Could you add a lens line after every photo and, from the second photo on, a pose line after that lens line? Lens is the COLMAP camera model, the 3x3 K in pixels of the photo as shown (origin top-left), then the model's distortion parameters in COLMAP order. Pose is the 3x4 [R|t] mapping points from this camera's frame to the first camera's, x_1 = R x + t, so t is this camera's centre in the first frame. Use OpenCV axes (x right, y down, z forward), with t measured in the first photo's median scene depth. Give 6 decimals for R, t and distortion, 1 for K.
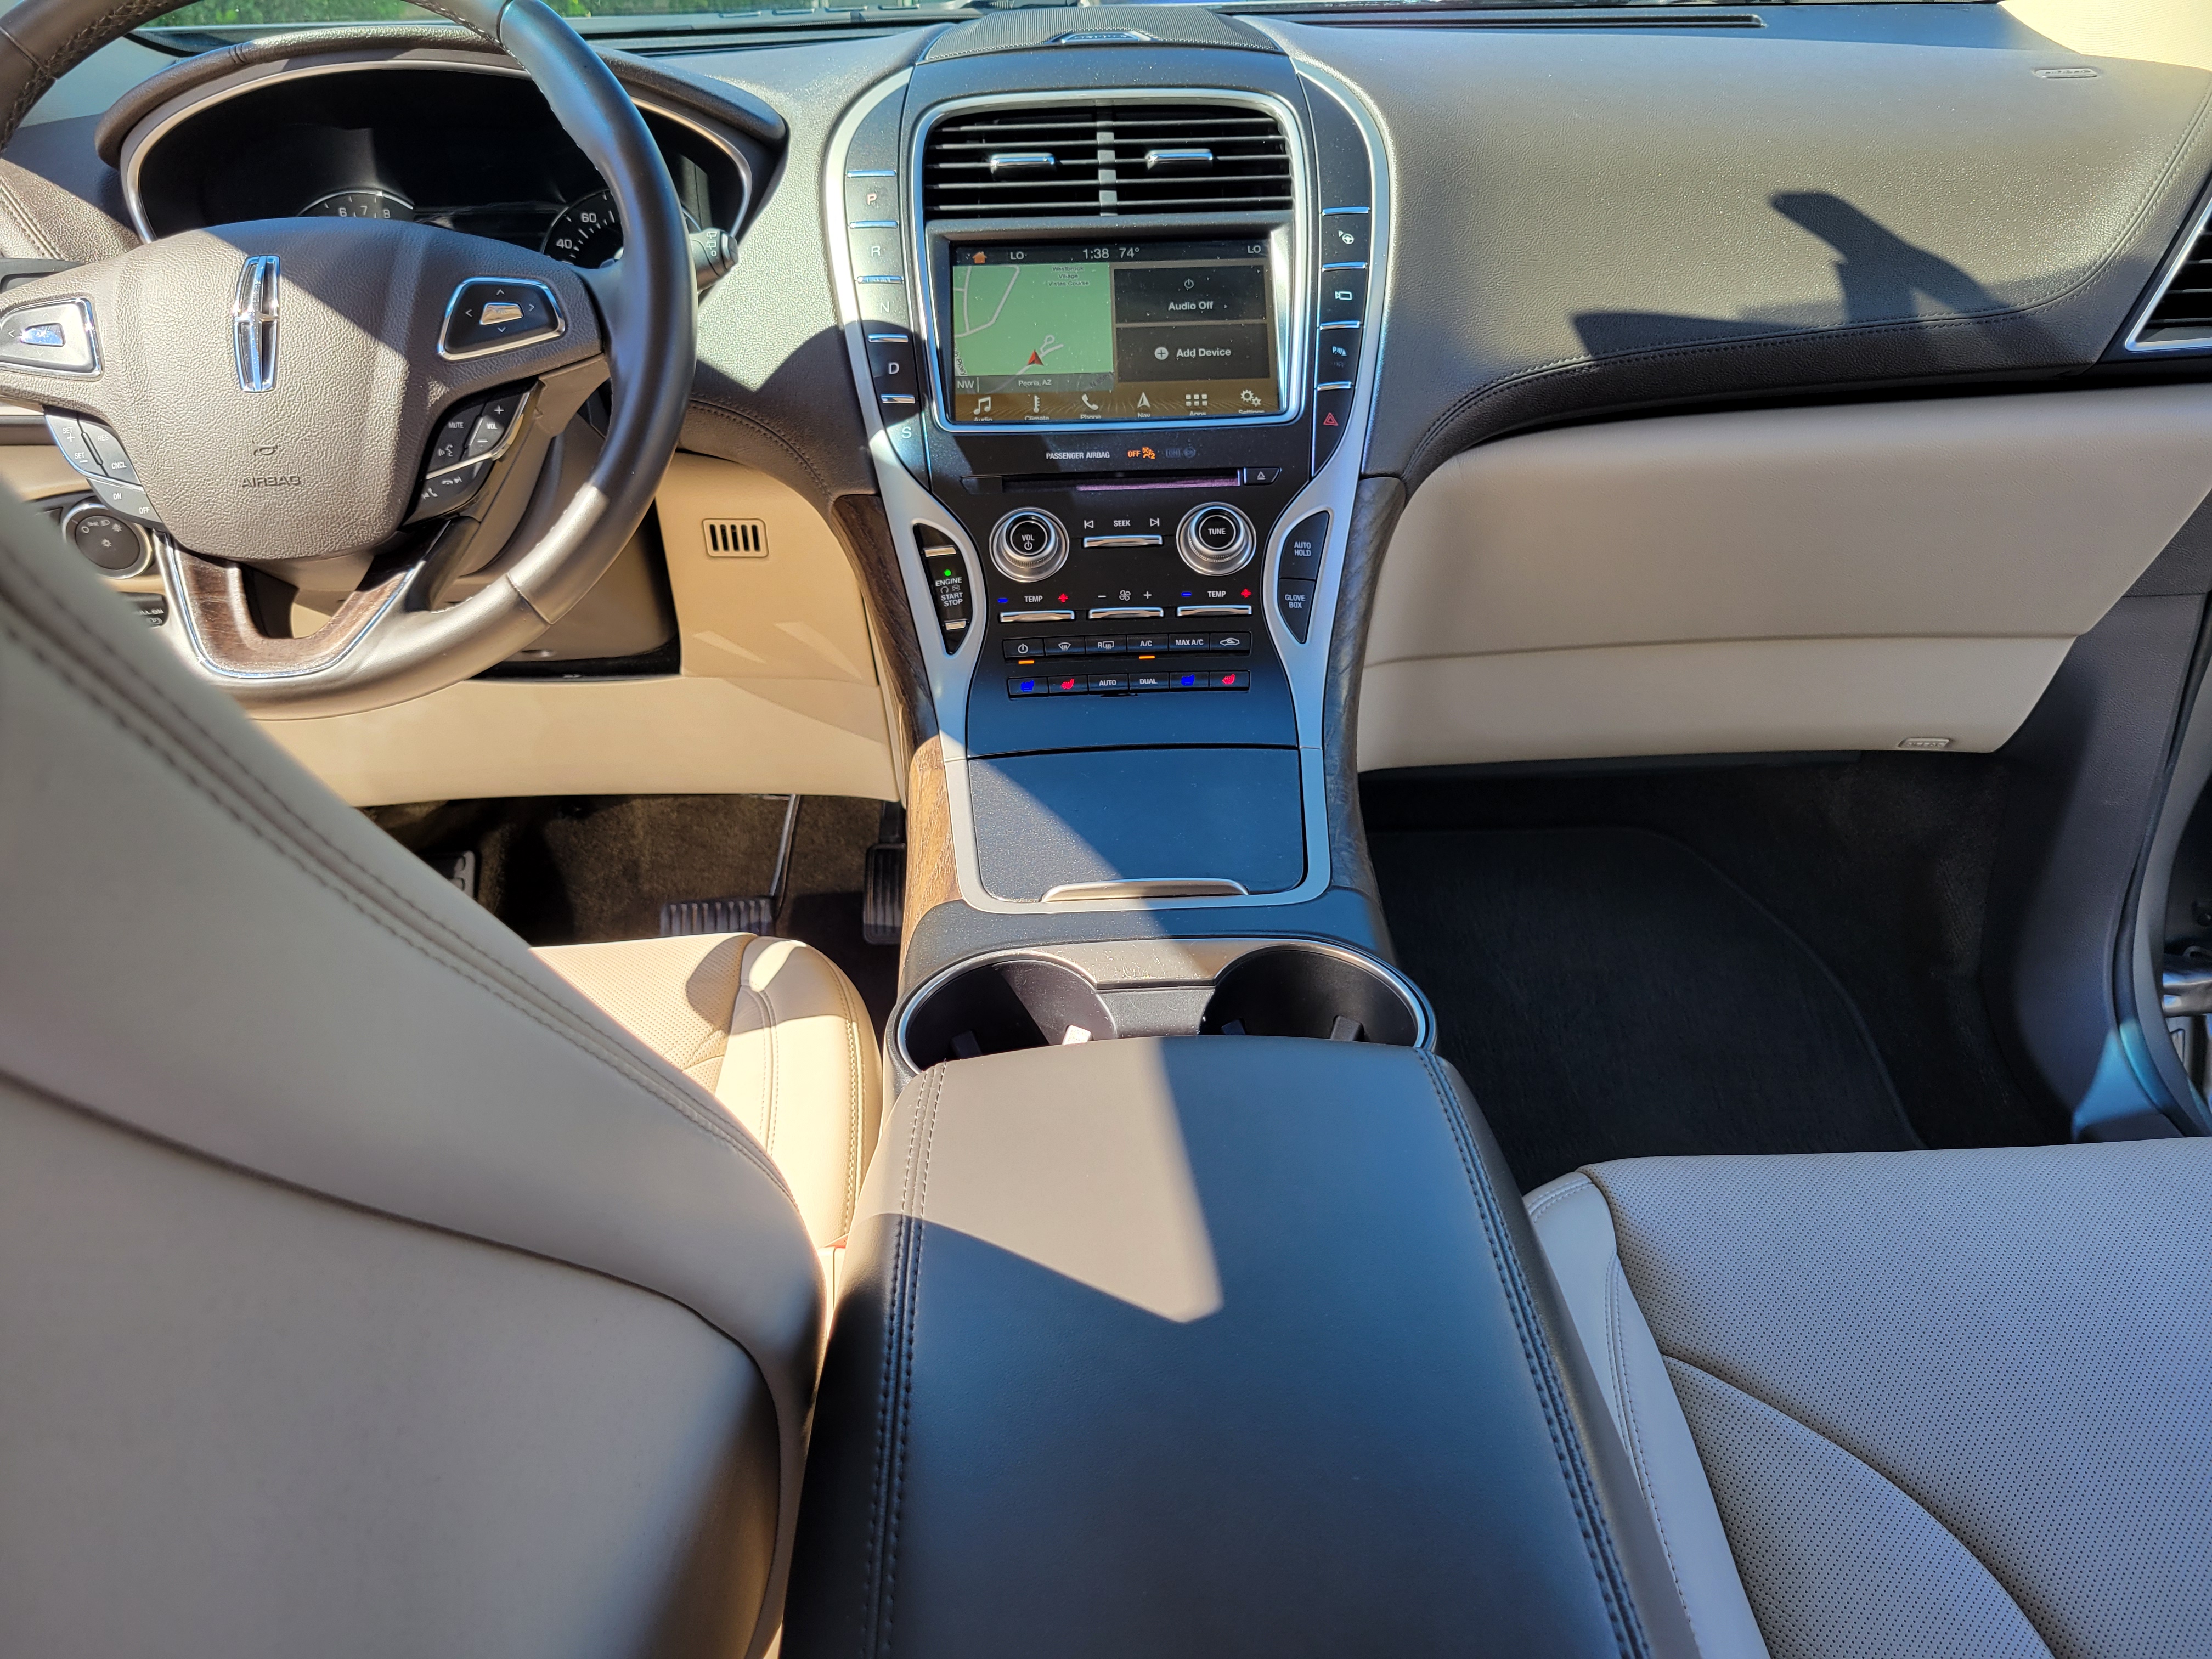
lens RADIAL K [[1649.1, 0, 1095.2], [0, 1649.1, 809.4], [0, 0, 1]] dist [0.045476, -0.000184]
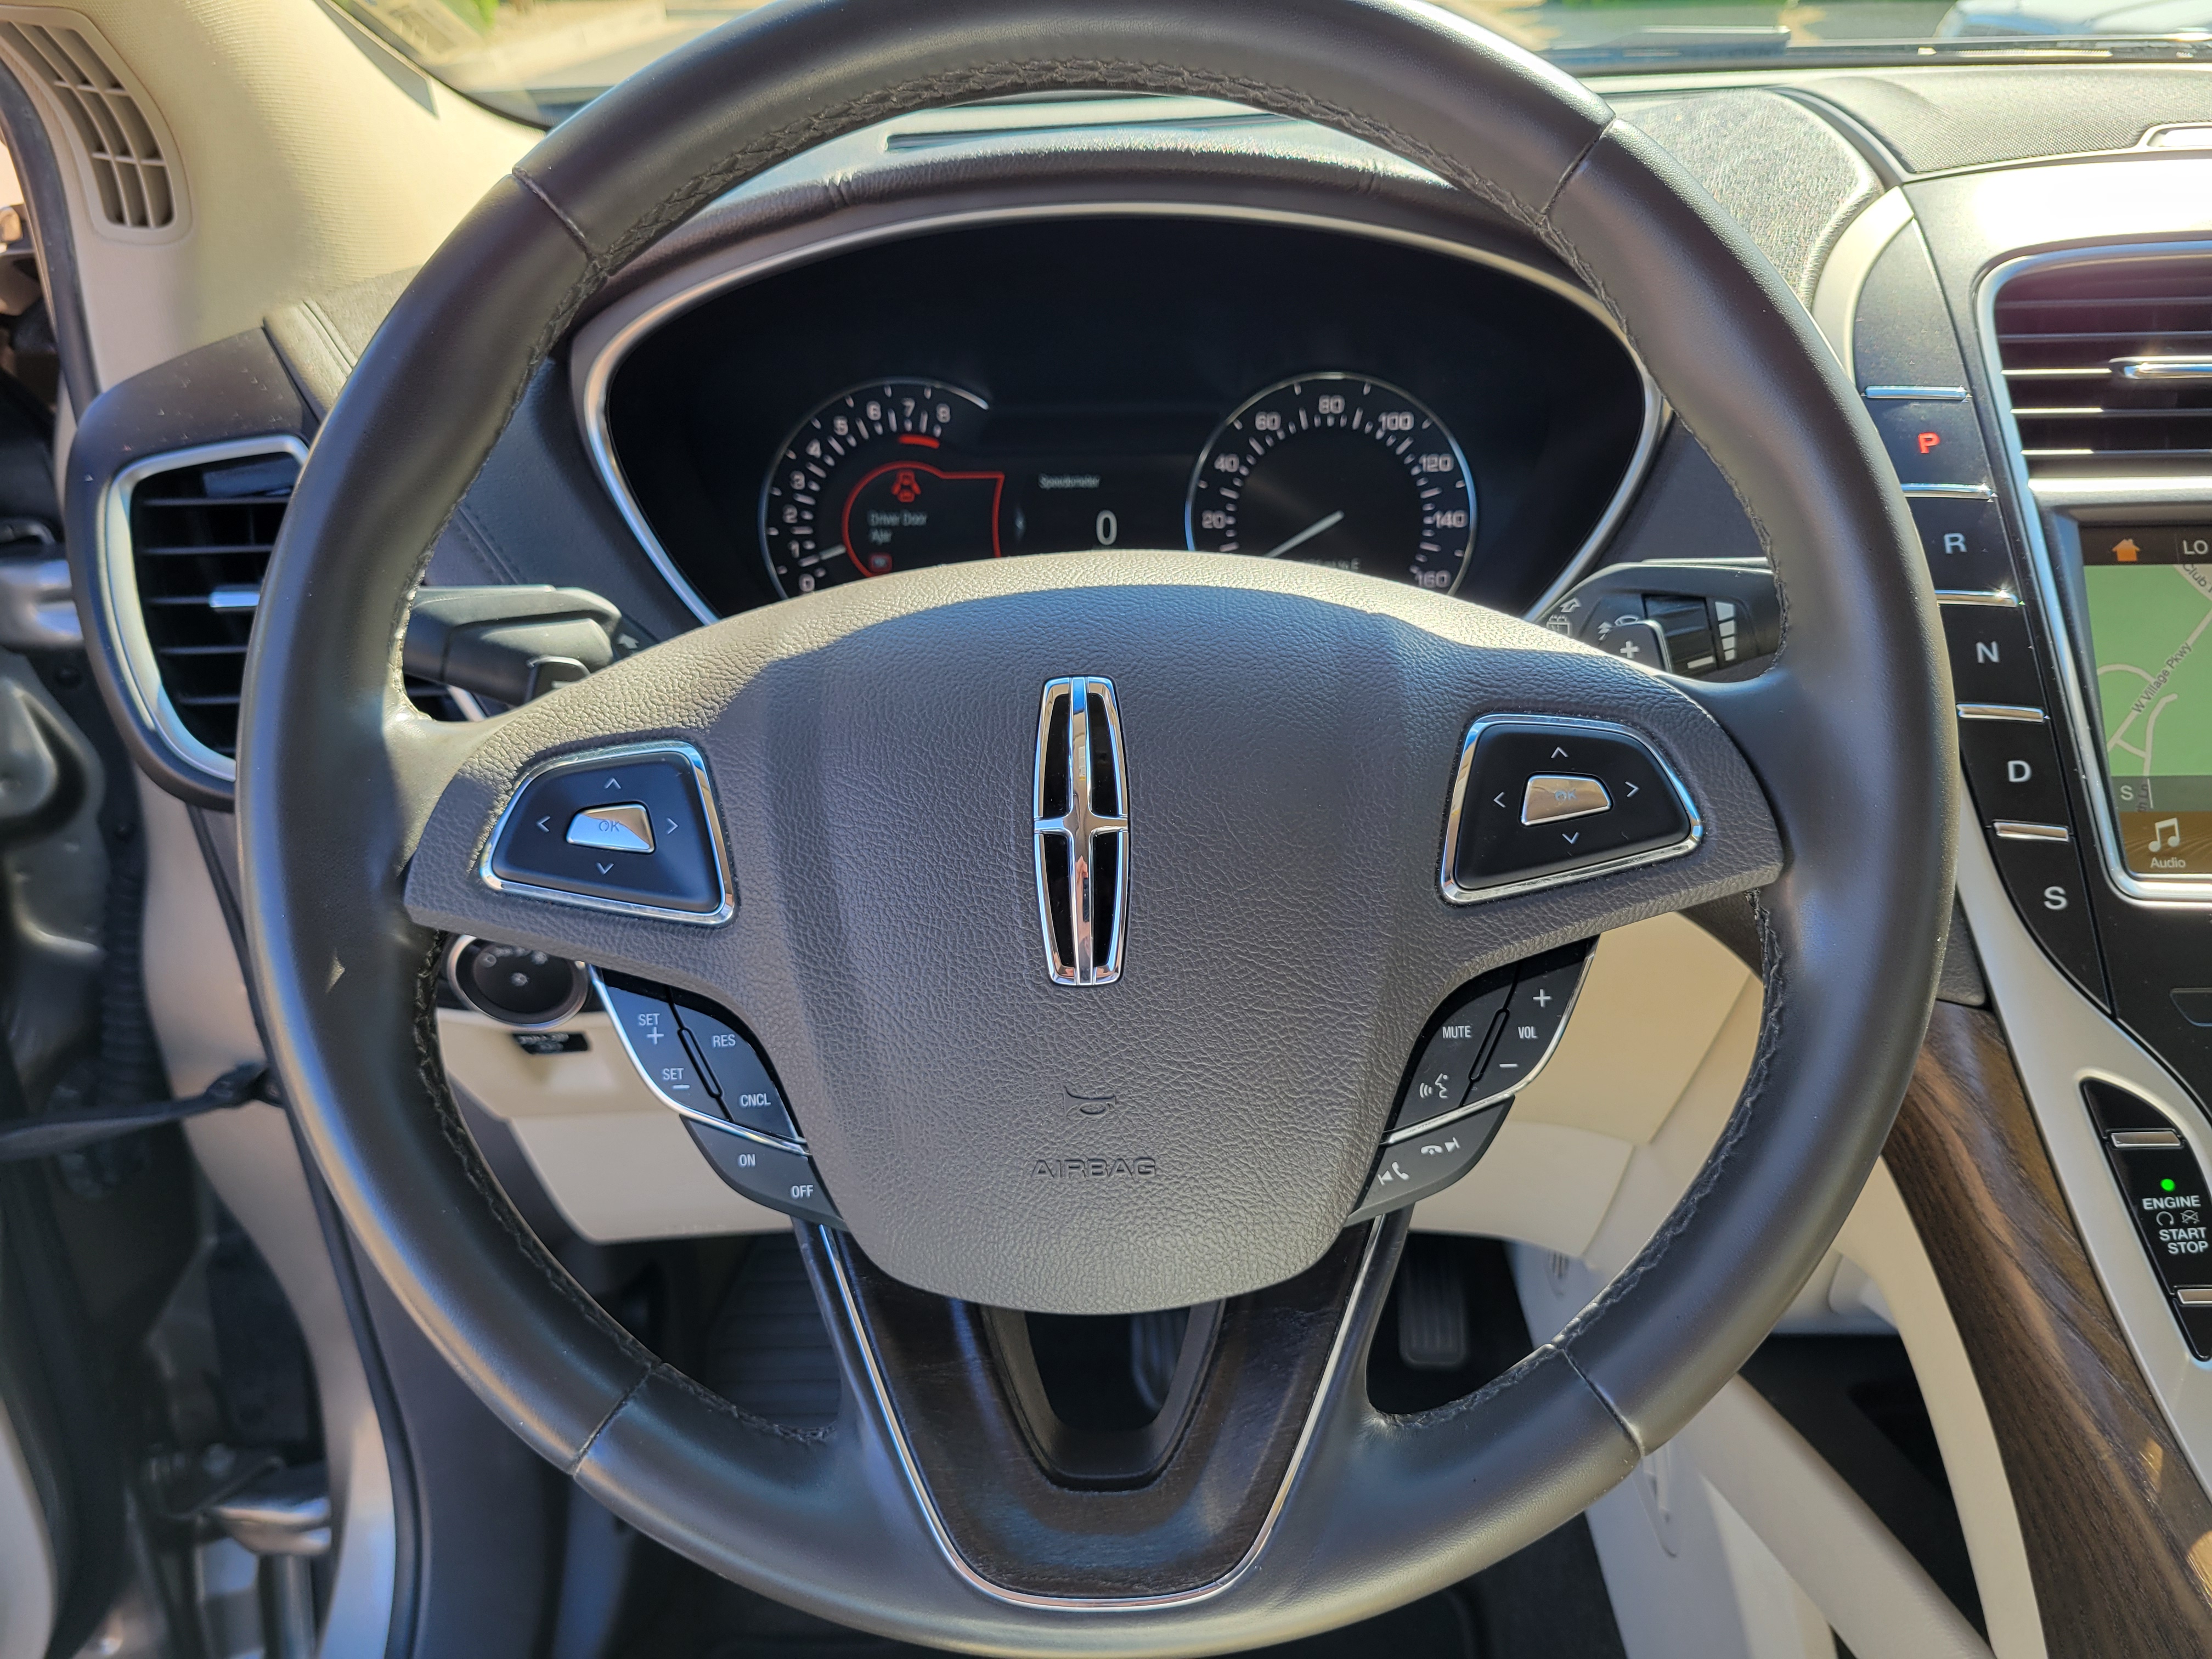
lens RADIAL K [[1662.9, 0, 1106.0], [0, 1662.9, 829.5], [0, 0, 1]] dist [0.010854, 0.003701]
pose [[0.999356, 0.020534, -0.029429, -0.405990], [-0.020108, 0.999690, 0.014690, -0.253008], [0.029721, -0.014089, 0.999459, 0.456592]]
